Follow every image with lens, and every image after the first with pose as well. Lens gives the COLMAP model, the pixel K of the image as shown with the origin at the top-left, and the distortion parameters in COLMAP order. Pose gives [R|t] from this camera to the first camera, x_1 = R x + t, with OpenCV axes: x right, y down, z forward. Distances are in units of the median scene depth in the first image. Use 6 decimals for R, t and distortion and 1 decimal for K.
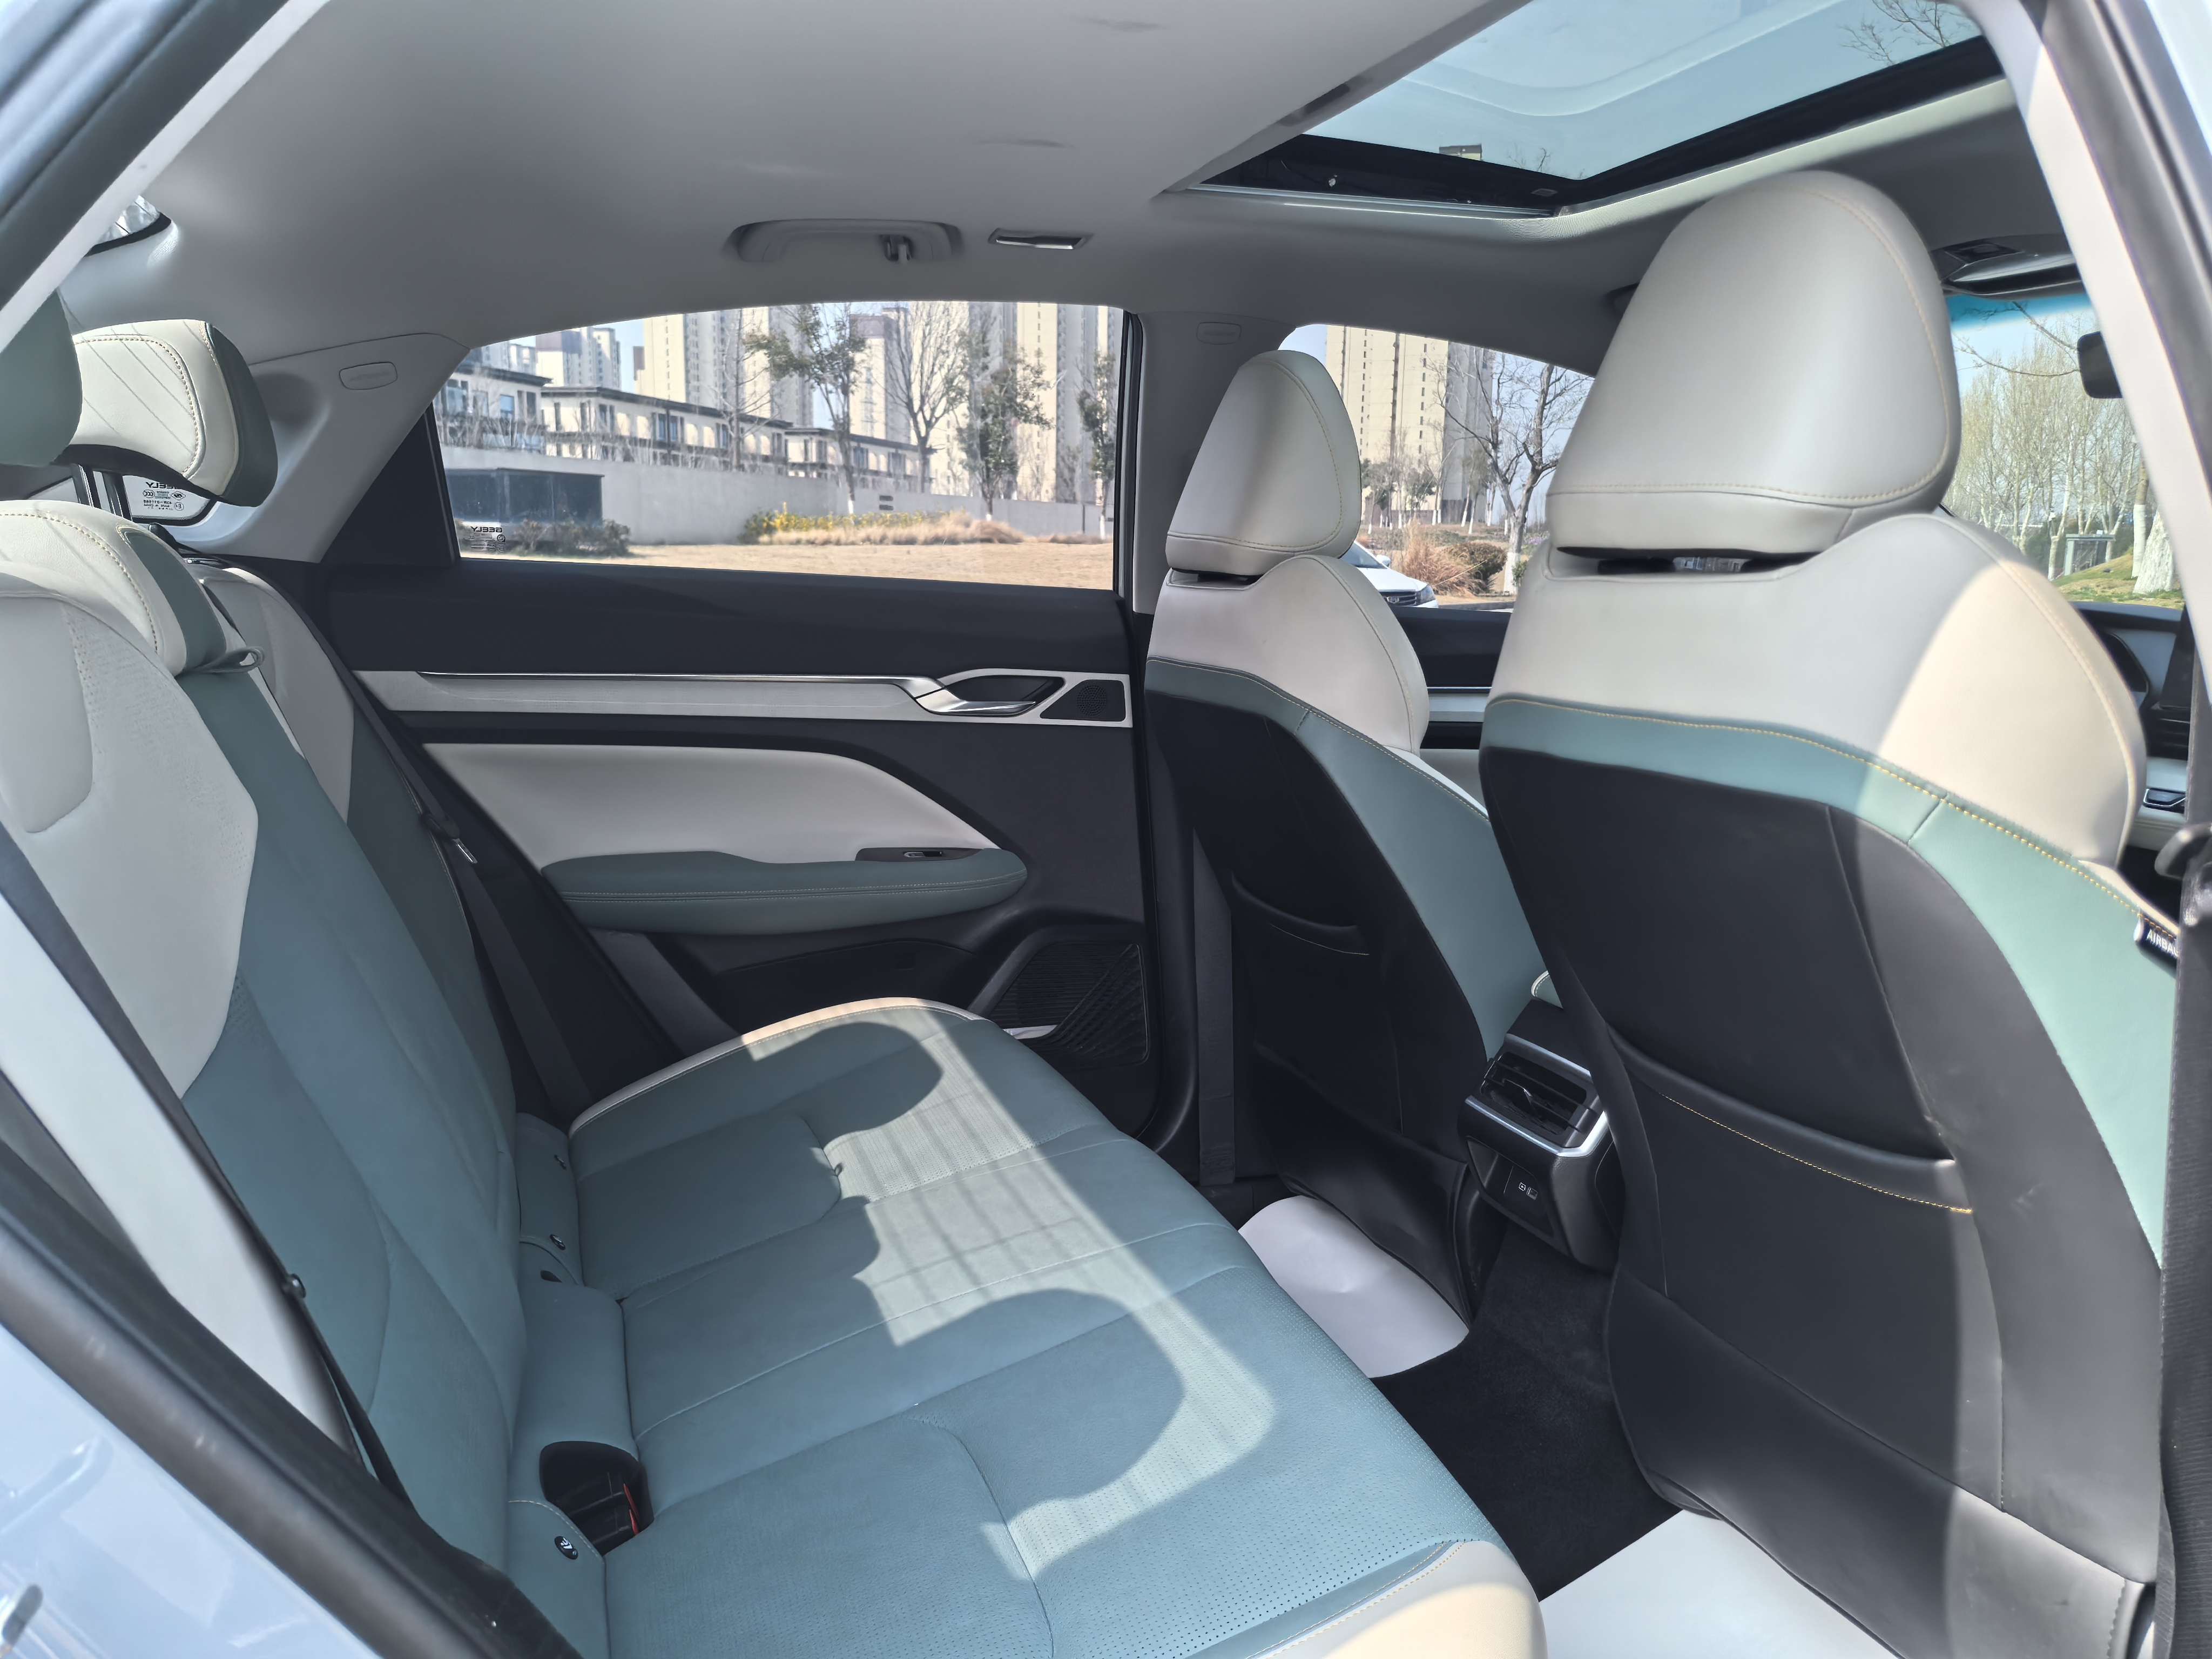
lens RADIAL K [[1757.4, 0, 1121.8], [0, 1757.4, 865.2], [0, 0, 1]] dist [0.080341, -0.115944]
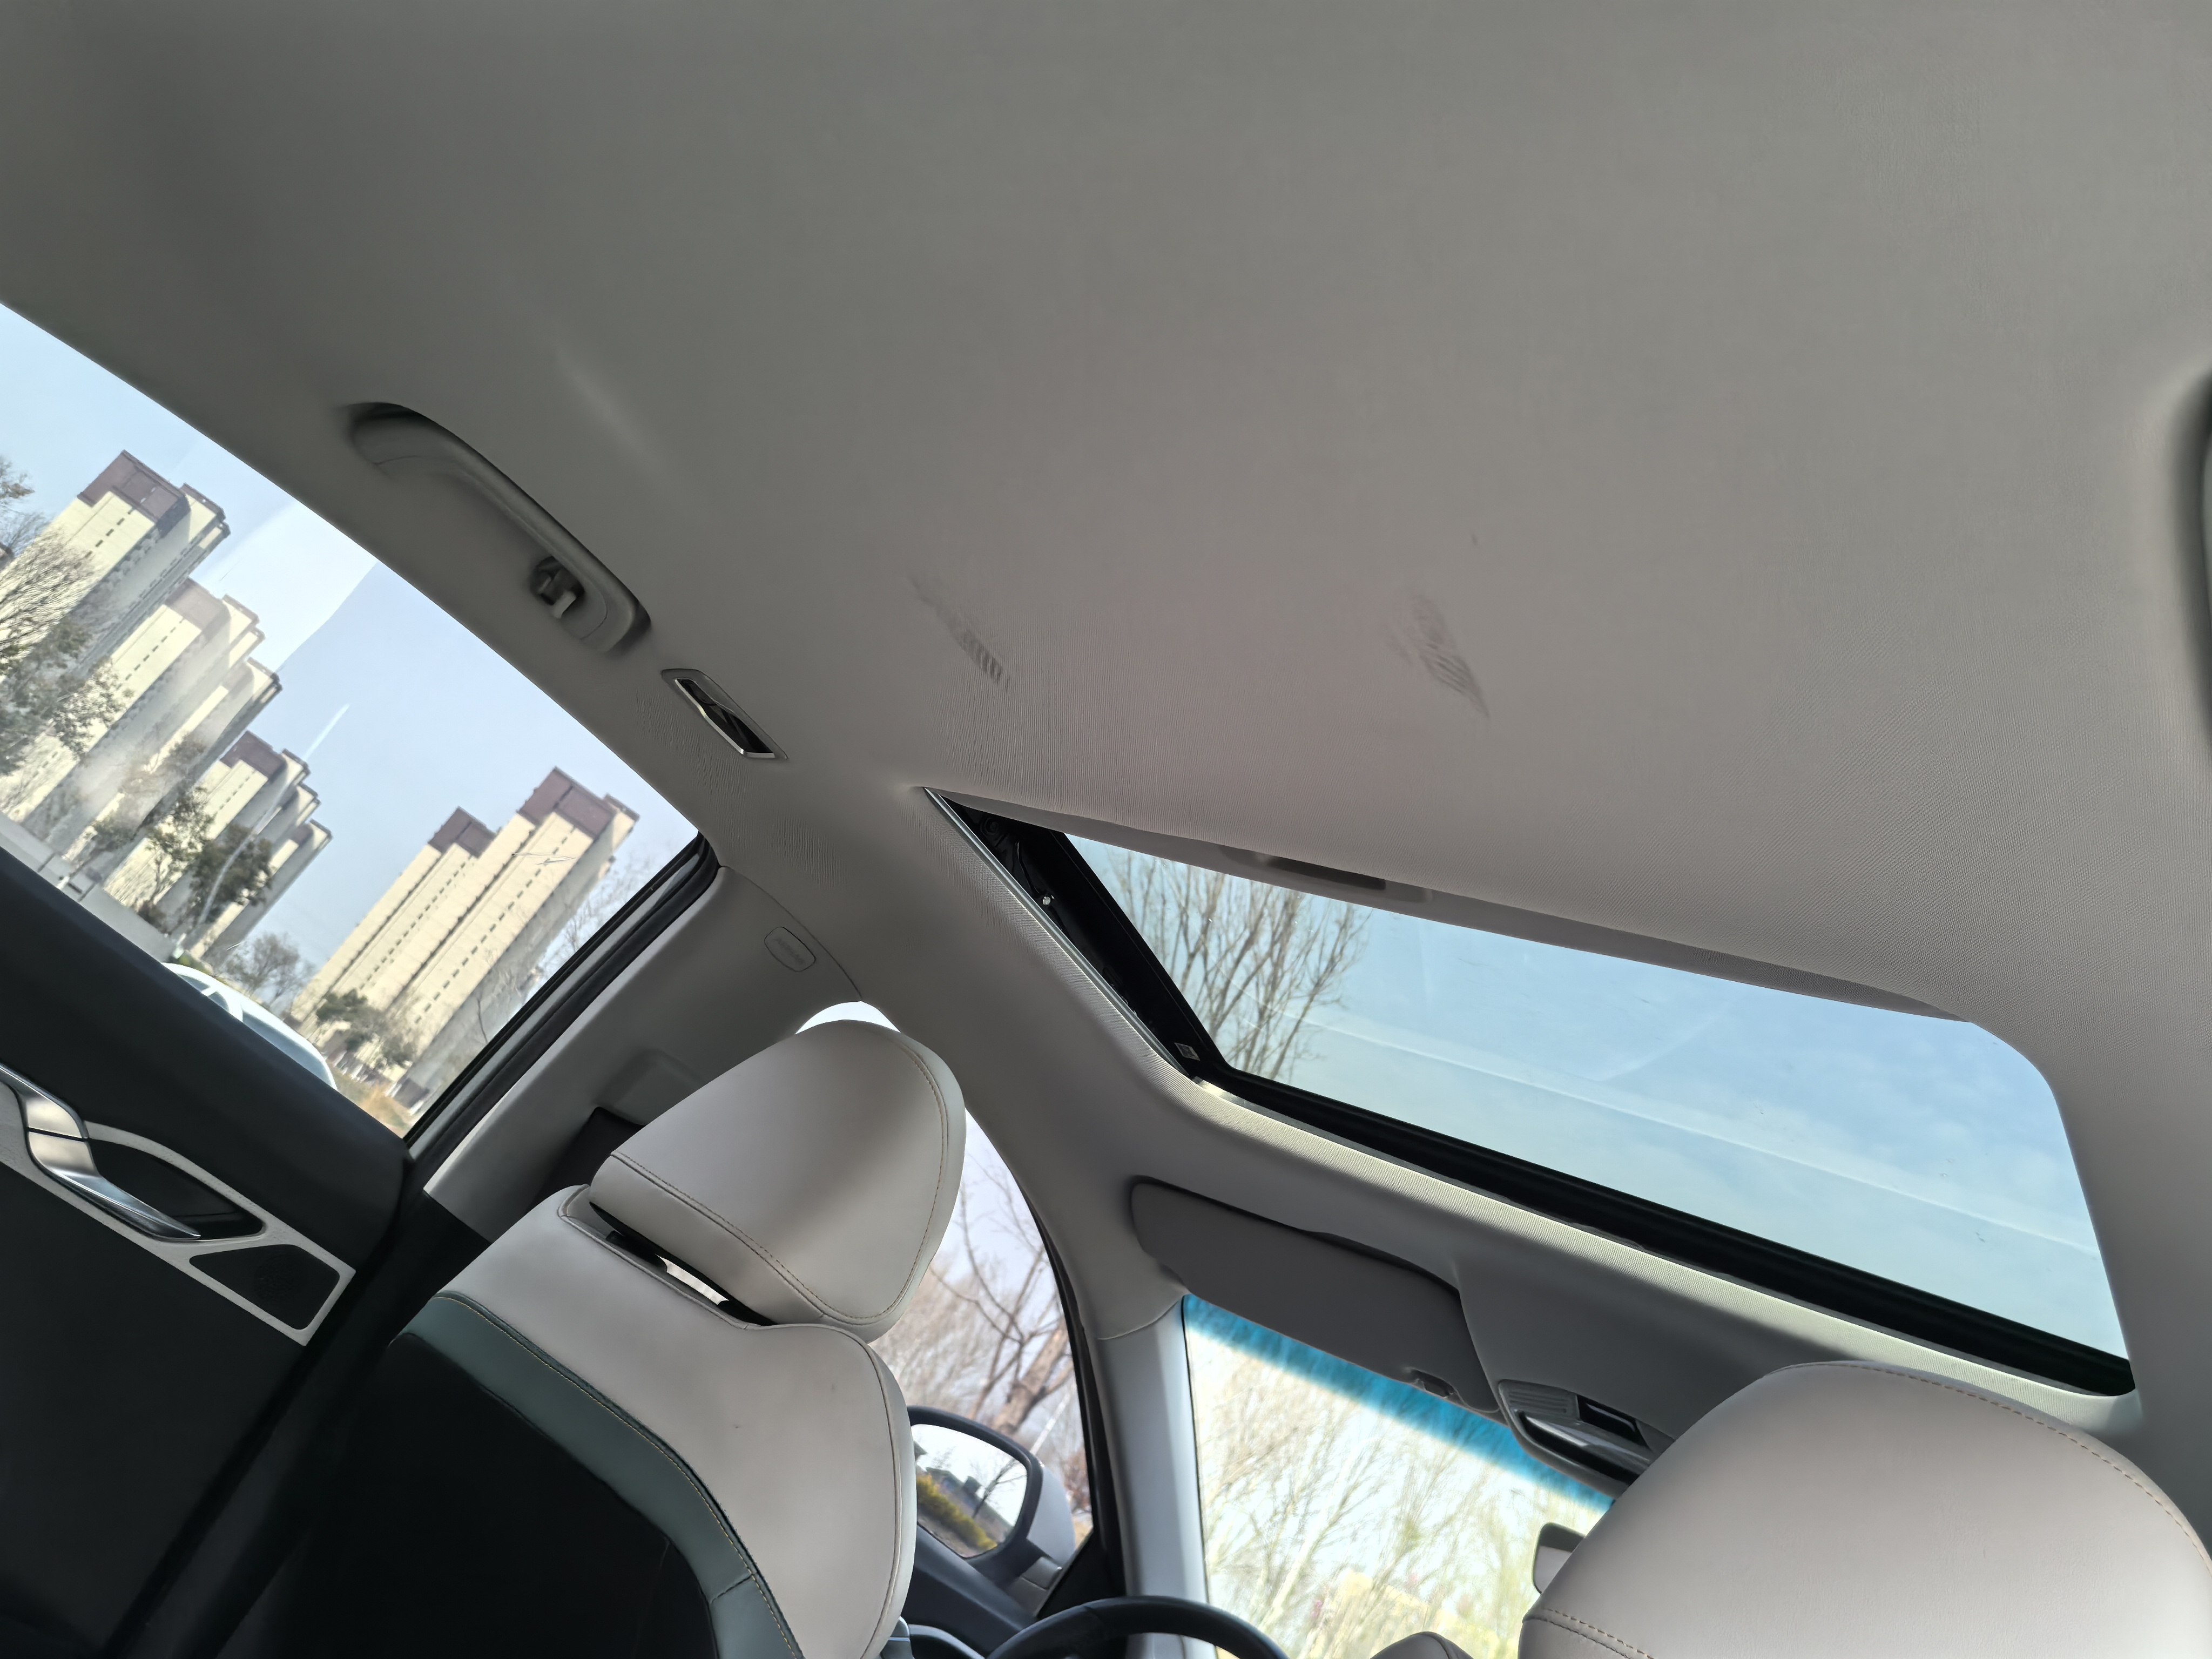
lens RADIAL K [[1757.4, 0, 1121.8], [0, 1757.4, 865.2], [0, 0, 1]] dist [0.080341, -0.115944]
pose [[0.689434, 0.605245, 0.397944, -0.151265], [-0.409796, 0.778918, -0.474714, -0.030129], [-0.597284, 0.164208, 0.785040, 0.298545]]
